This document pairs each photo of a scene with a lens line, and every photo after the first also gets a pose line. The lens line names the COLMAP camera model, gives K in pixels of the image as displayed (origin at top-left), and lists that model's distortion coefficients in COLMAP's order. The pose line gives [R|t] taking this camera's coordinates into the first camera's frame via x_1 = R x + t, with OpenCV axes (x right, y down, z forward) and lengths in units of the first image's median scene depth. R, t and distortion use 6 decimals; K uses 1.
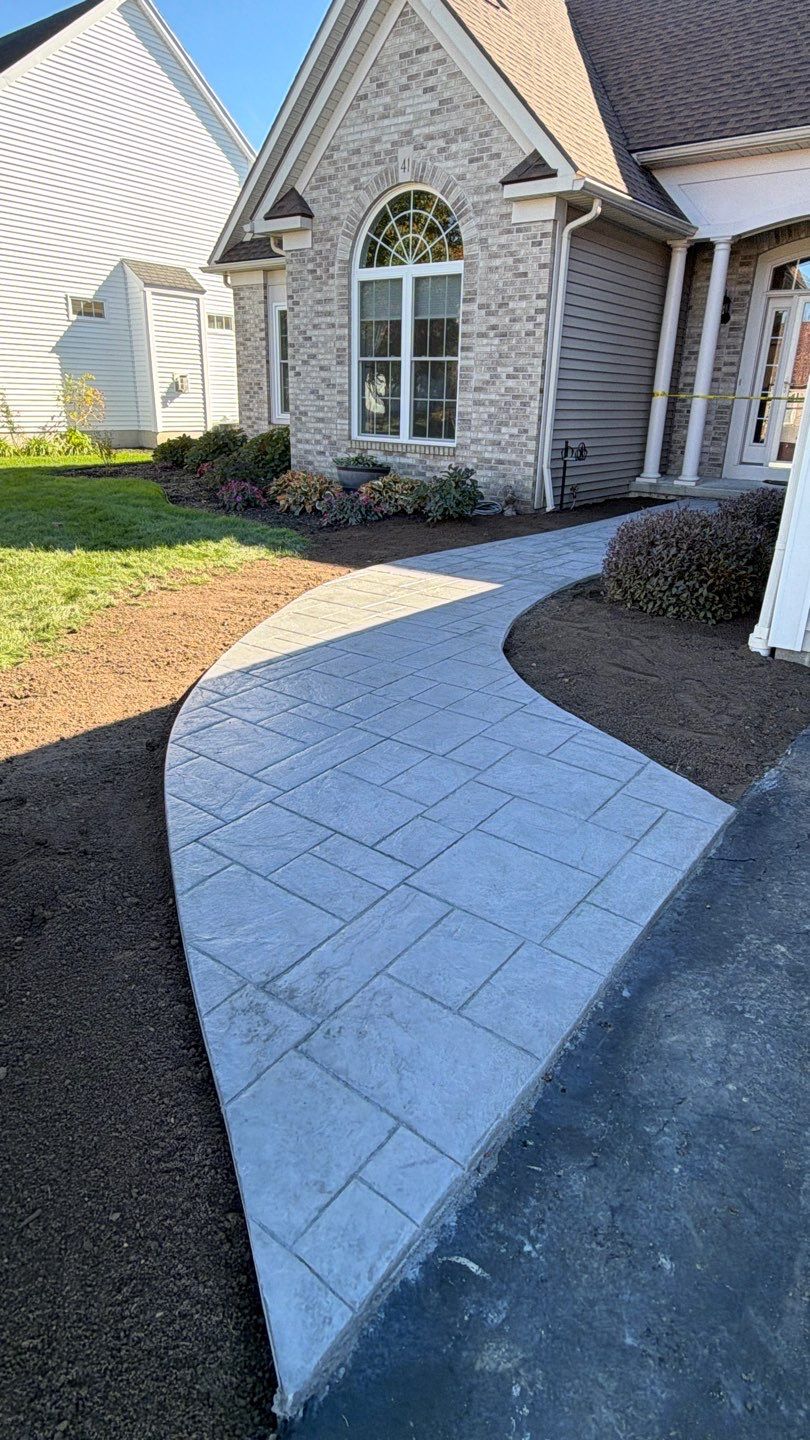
lens RADIAL K [[813.7, 0, 405.0], [0, 813.7, 720.0], [0, 0, 1]] dist [-0.003227, 0.000953]
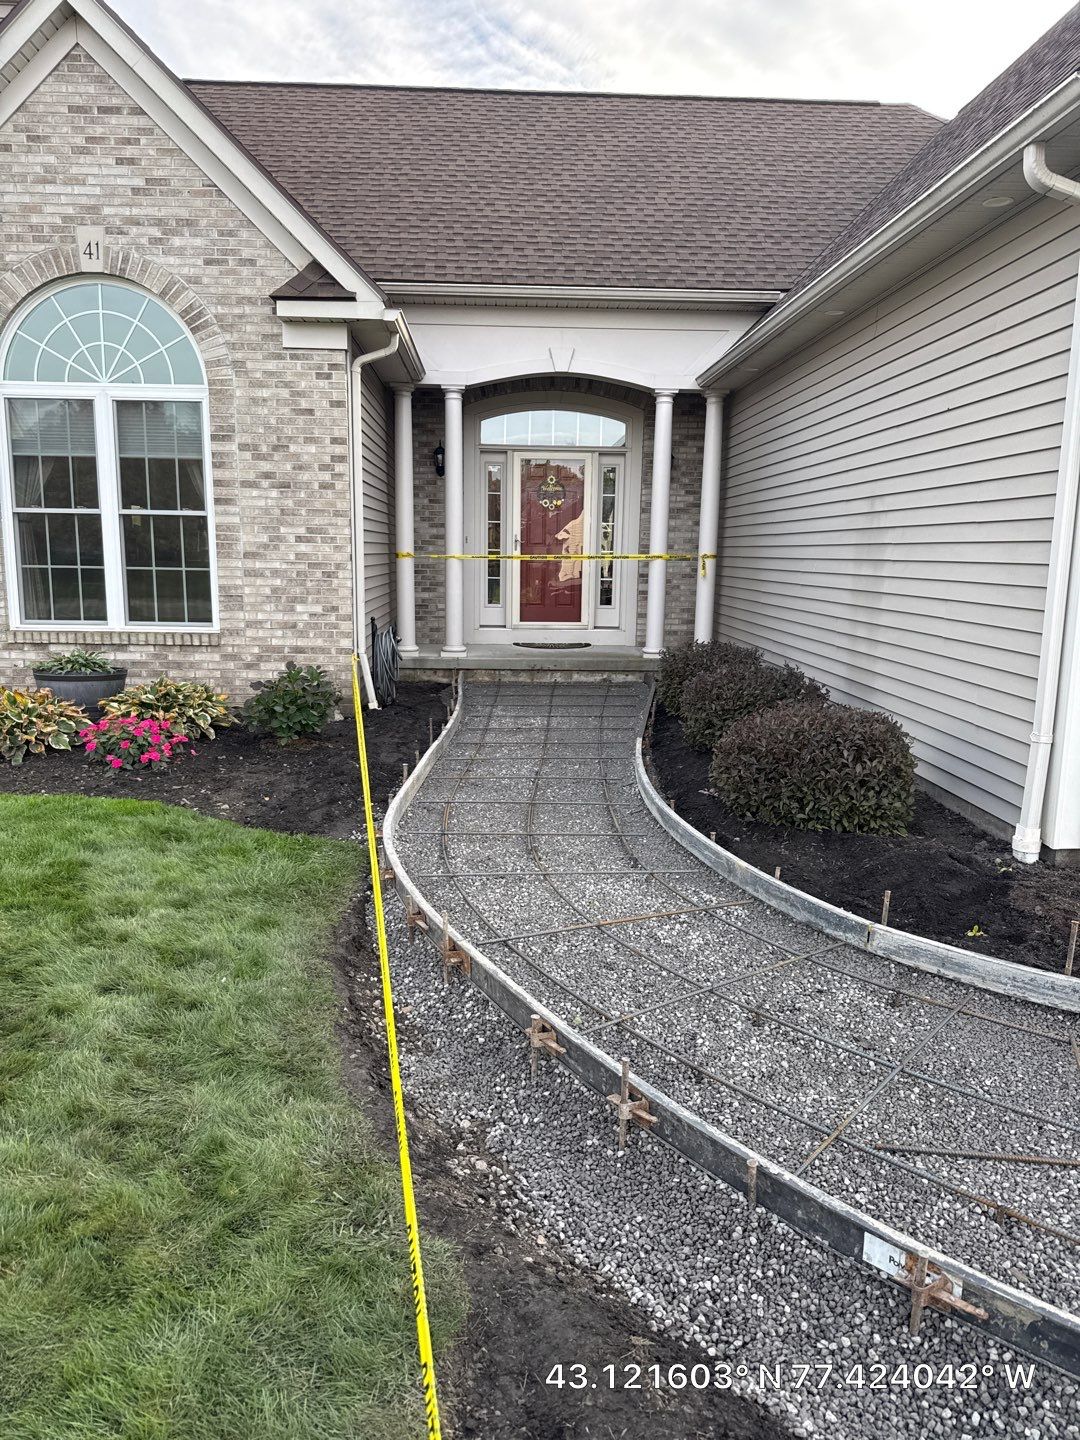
lens RADIAL K [[1006.4, 0, 542.9], [0, 1006.4, 727.7], [0, 0, 1]] dist [-0.003700, -0.008247]
pose [[0.771682, -0.121825, 0.624232, -0.273157], [0.237129, 0.965825, -0.104651, -0.104590], [-0.590150, 0.228781, 0.774198, 0.195362]]
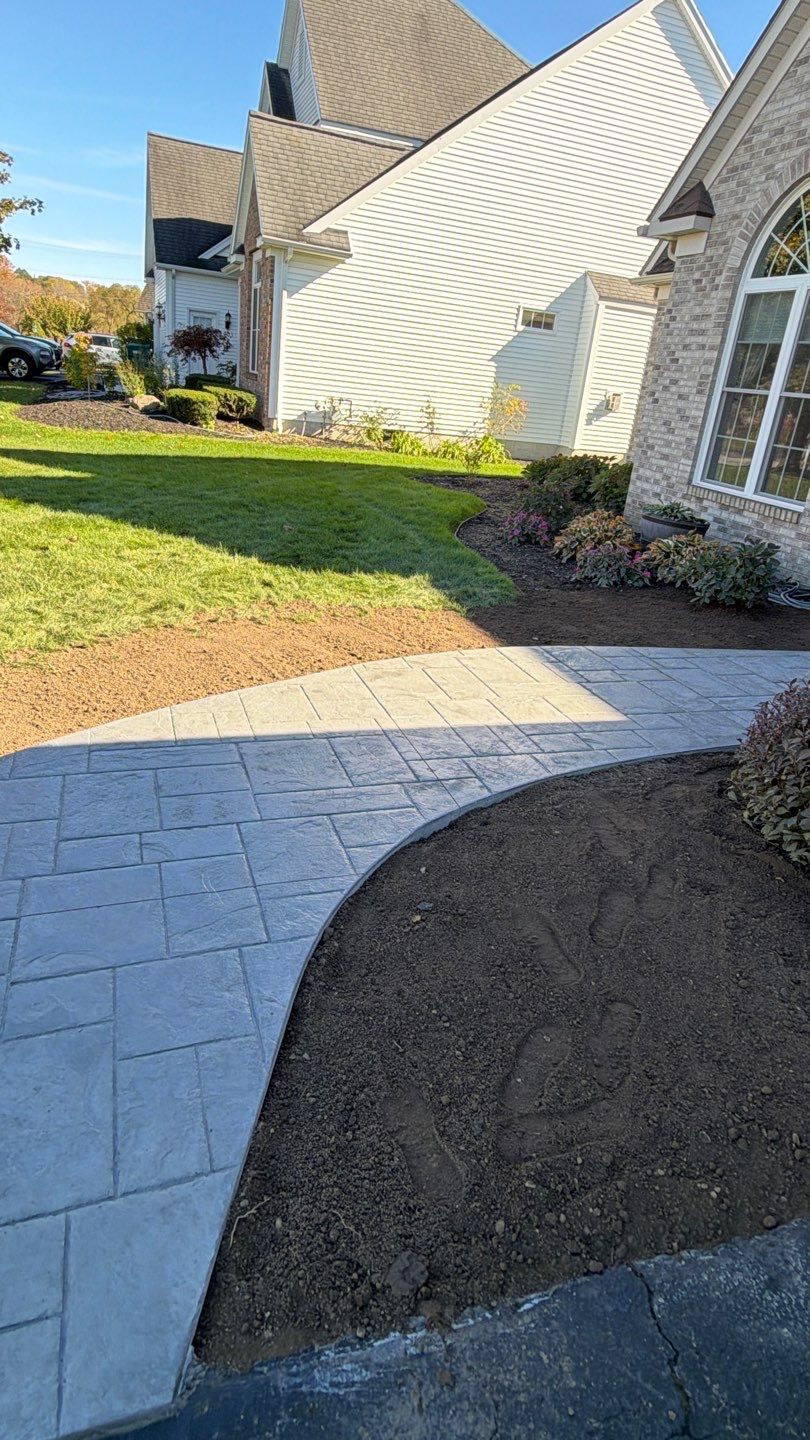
lens RADIAL K [[813.7, 0, 405.0], [0, 813.7, 720.0], [0, 0, 1]] dist [-0.003227, 0.000953]
pose [[0.827077, 0.277174, -0.488997, 0.183243], [-0.285893, 0.956468, 0.058594, -0.091928], [0.483951, 0.091339, 0.870315, 0.184985]]
